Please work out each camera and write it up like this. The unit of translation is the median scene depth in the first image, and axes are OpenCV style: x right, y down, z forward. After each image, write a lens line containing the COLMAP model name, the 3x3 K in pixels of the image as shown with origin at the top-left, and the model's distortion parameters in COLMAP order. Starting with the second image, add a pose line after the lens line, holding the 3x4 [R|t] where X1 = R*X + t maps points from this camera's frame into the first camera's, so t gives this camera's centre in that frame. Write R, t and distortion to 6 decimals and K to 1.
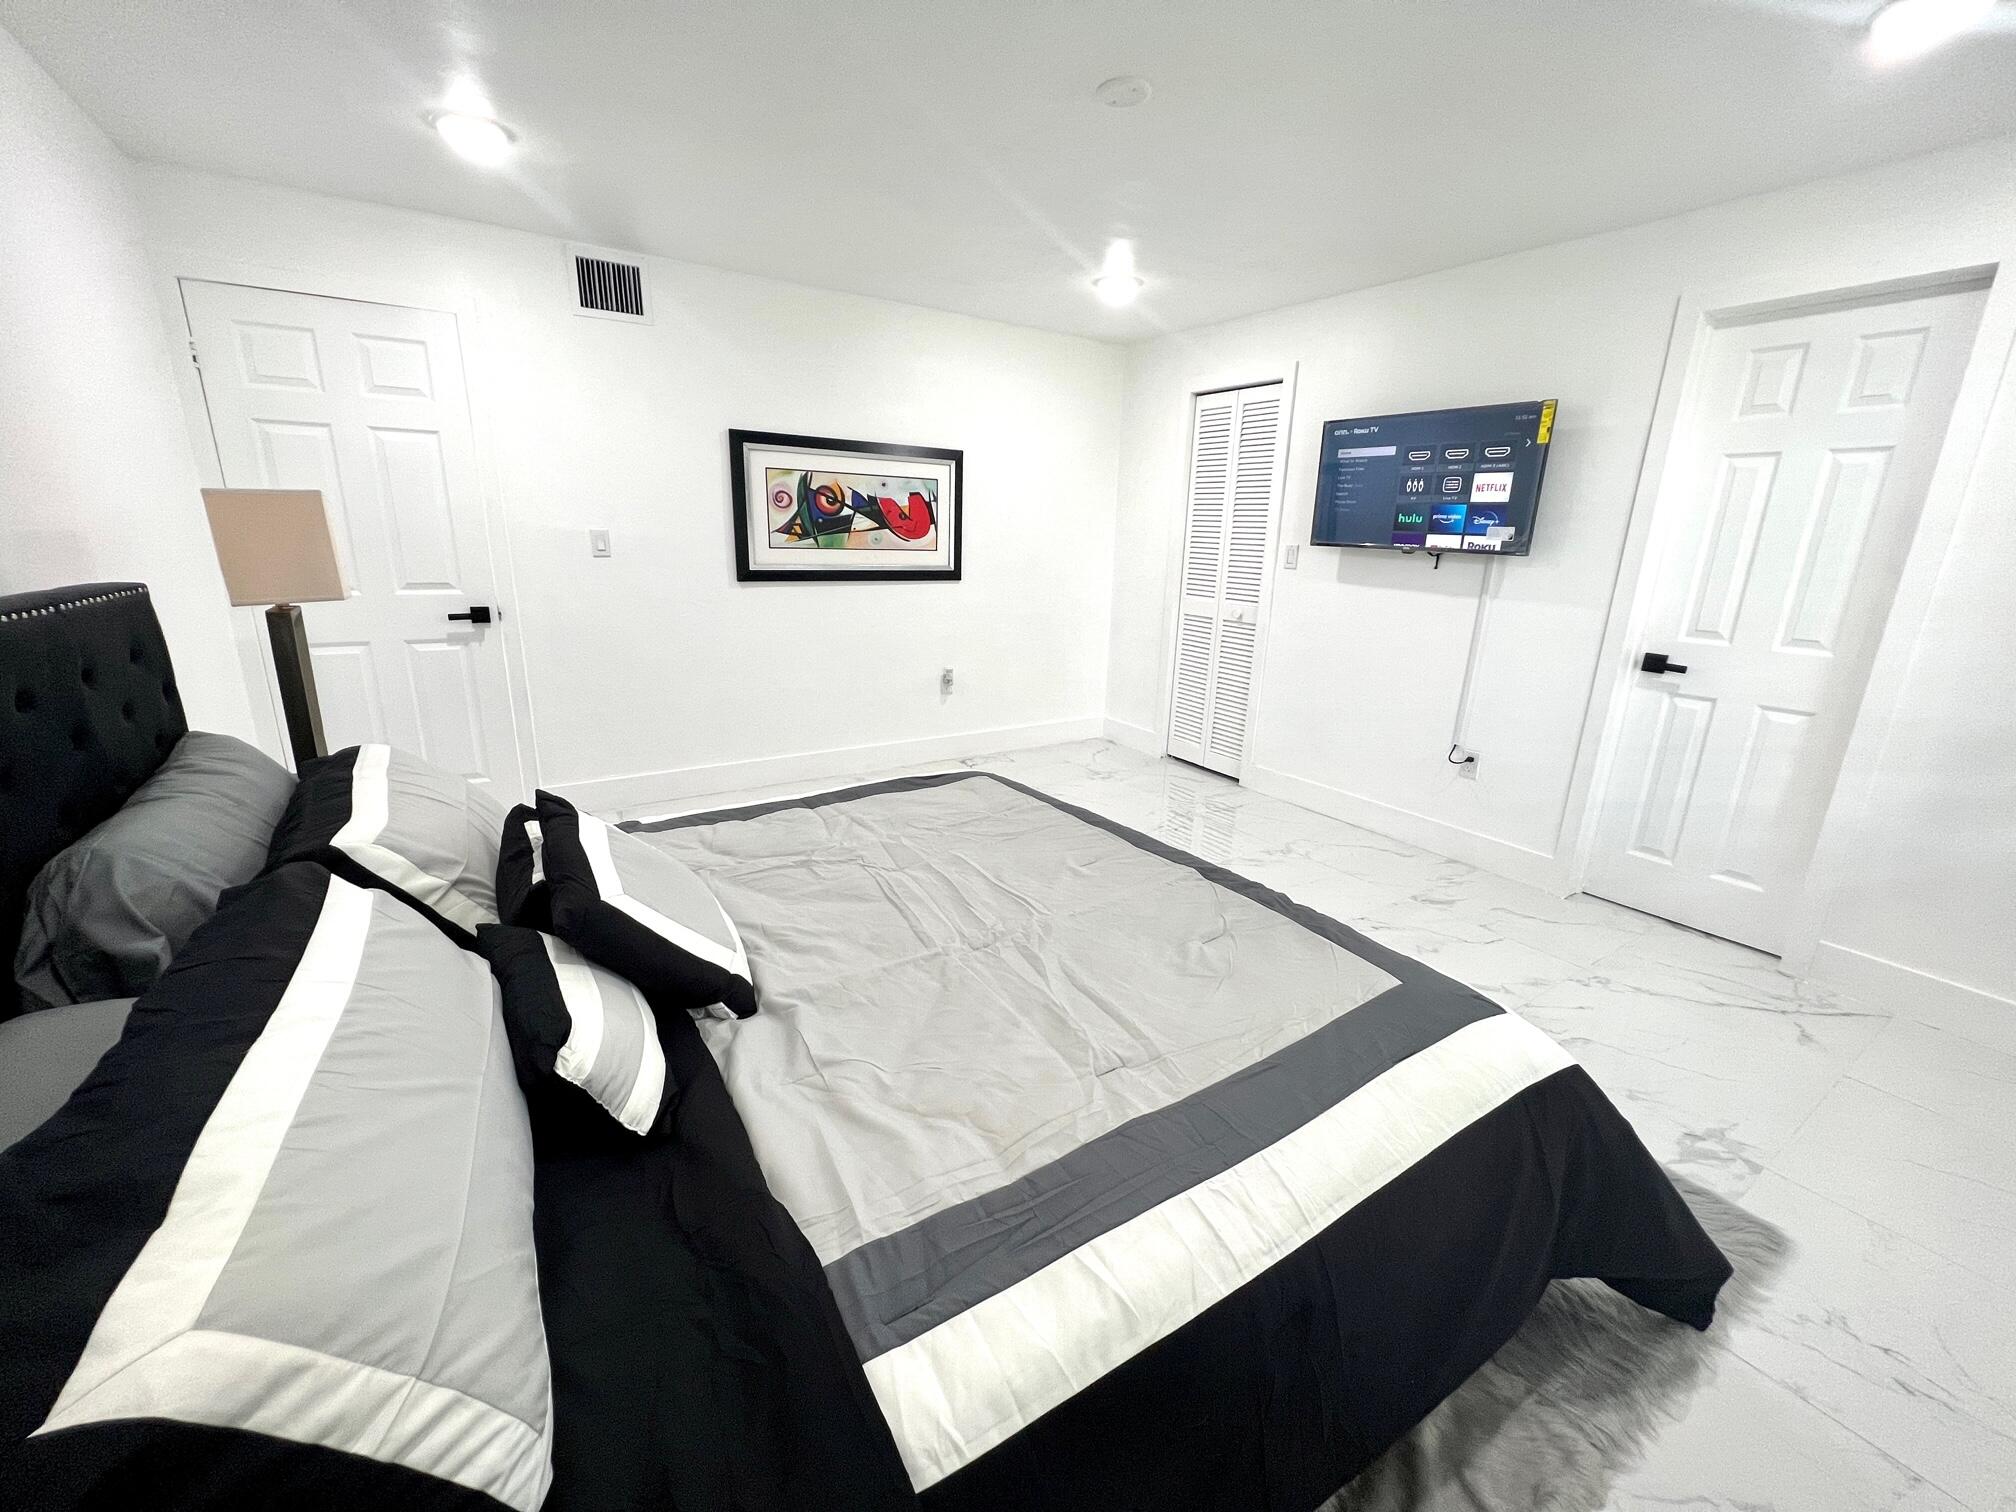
lens RADIAL K [[808.1, 0, 1010.1], [0, 808.1, 751.3], [0, 0, 1]] dist [-0.001041, 0.000423]
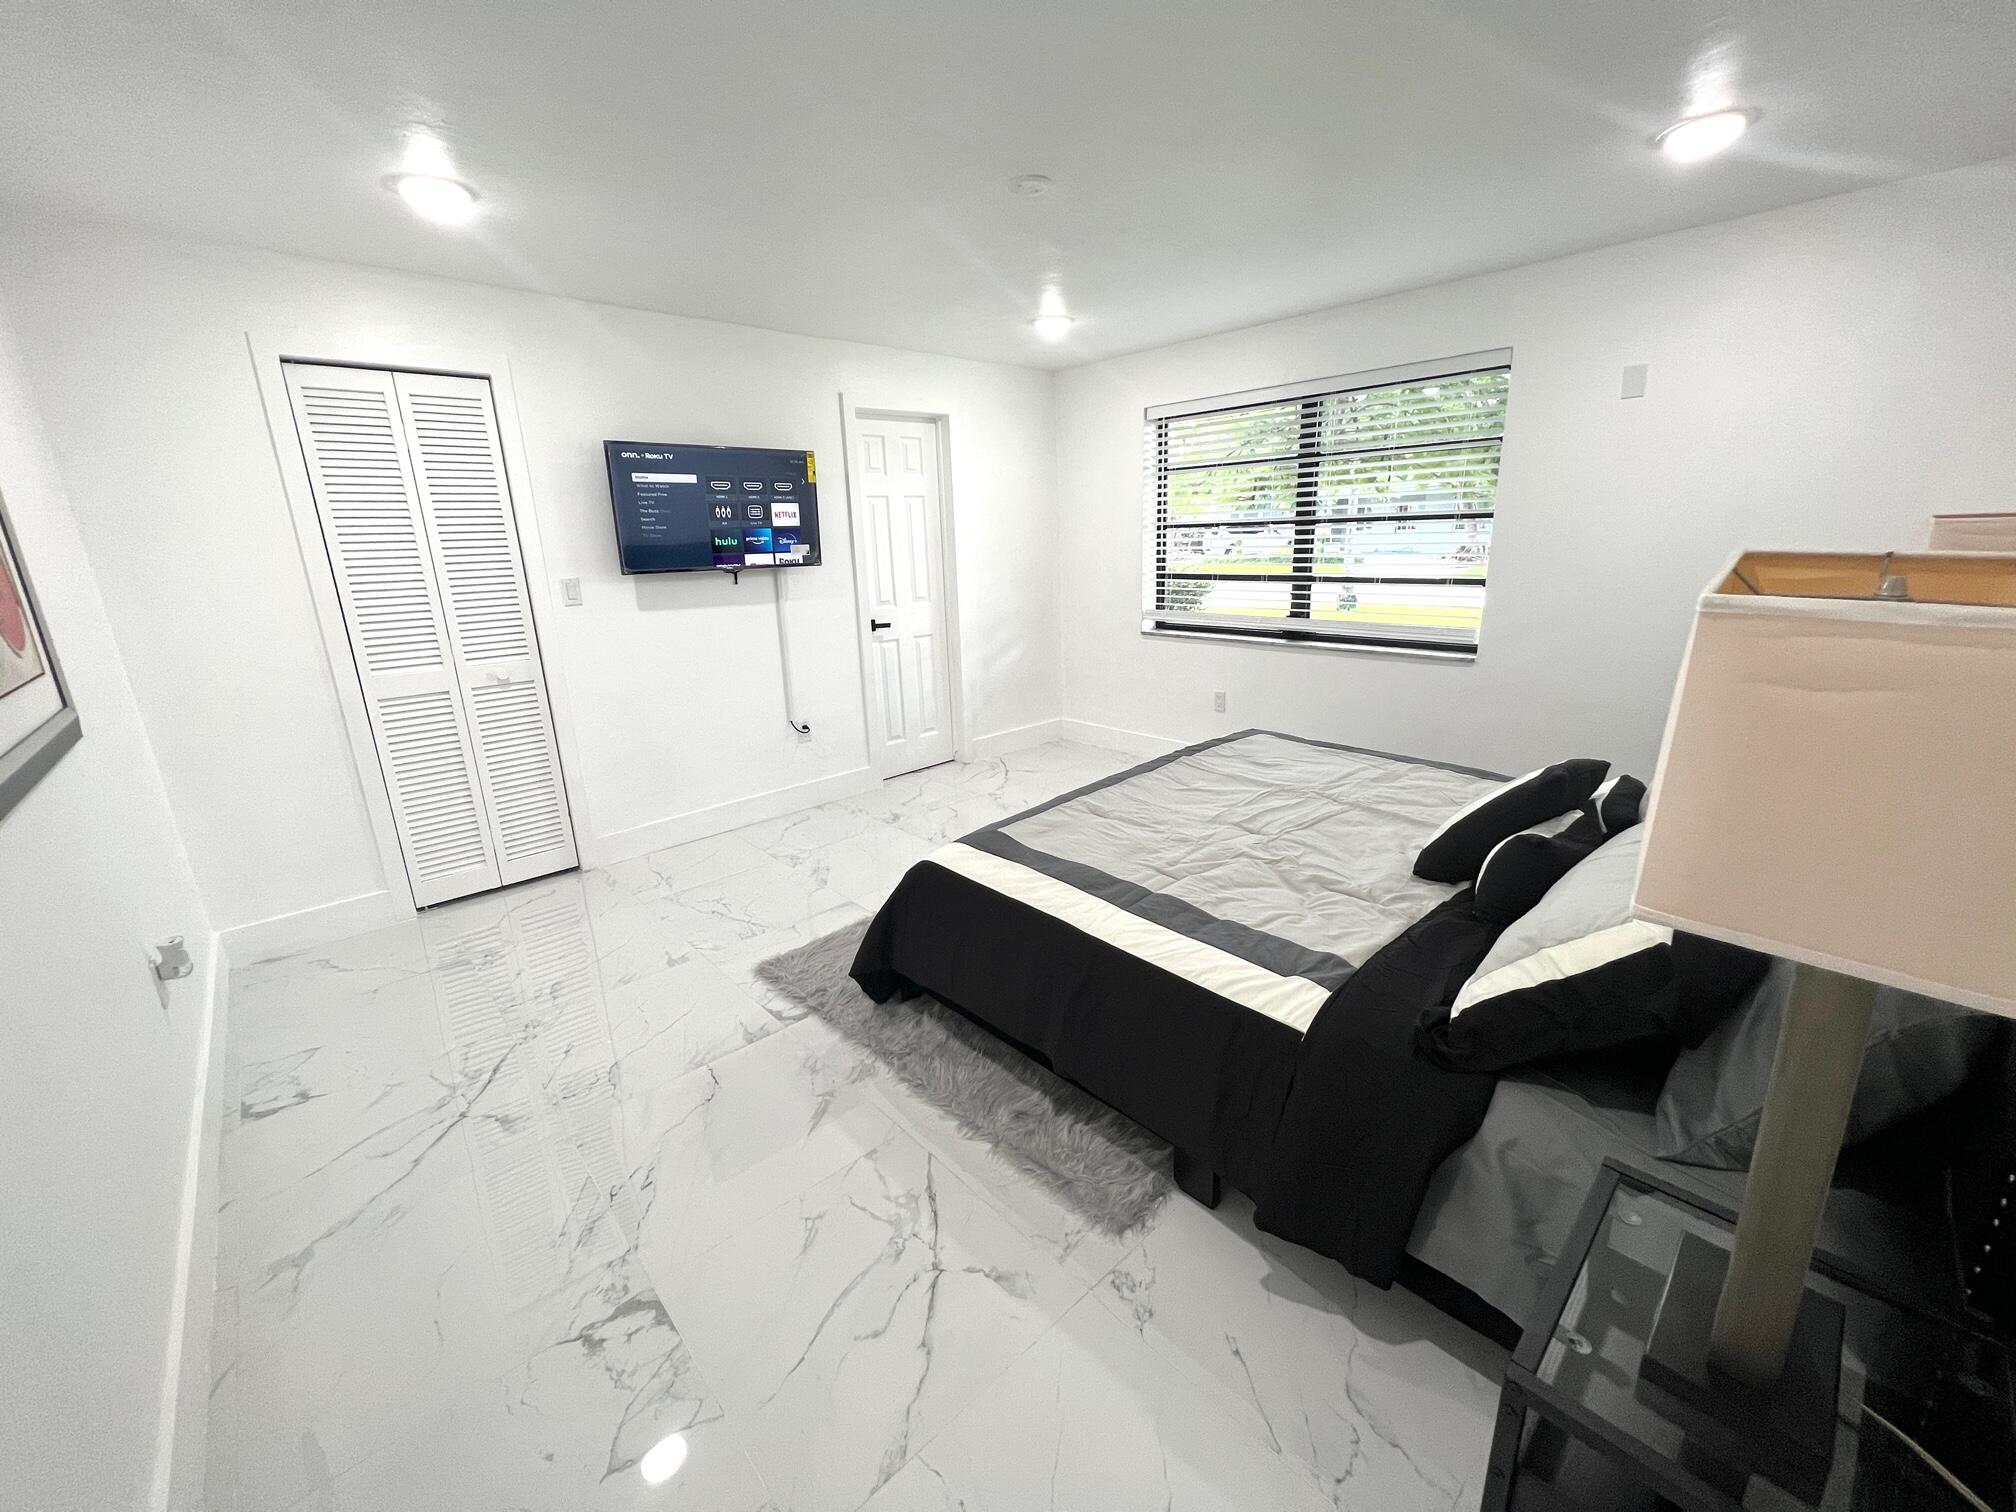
lens RADIAL K [[808.1, 0, 1010.1], [0, 808.1, 751.3], [0, 0, 1]] dist [-0.001041, 0.000423]
pose [[-0.167883, -0.284148, 0.943968, -0.650542], [0.287005, 0.901990, 0.322556, -0.255952], [-0.943103, 0.325075, -0.069877, 0.750284]]
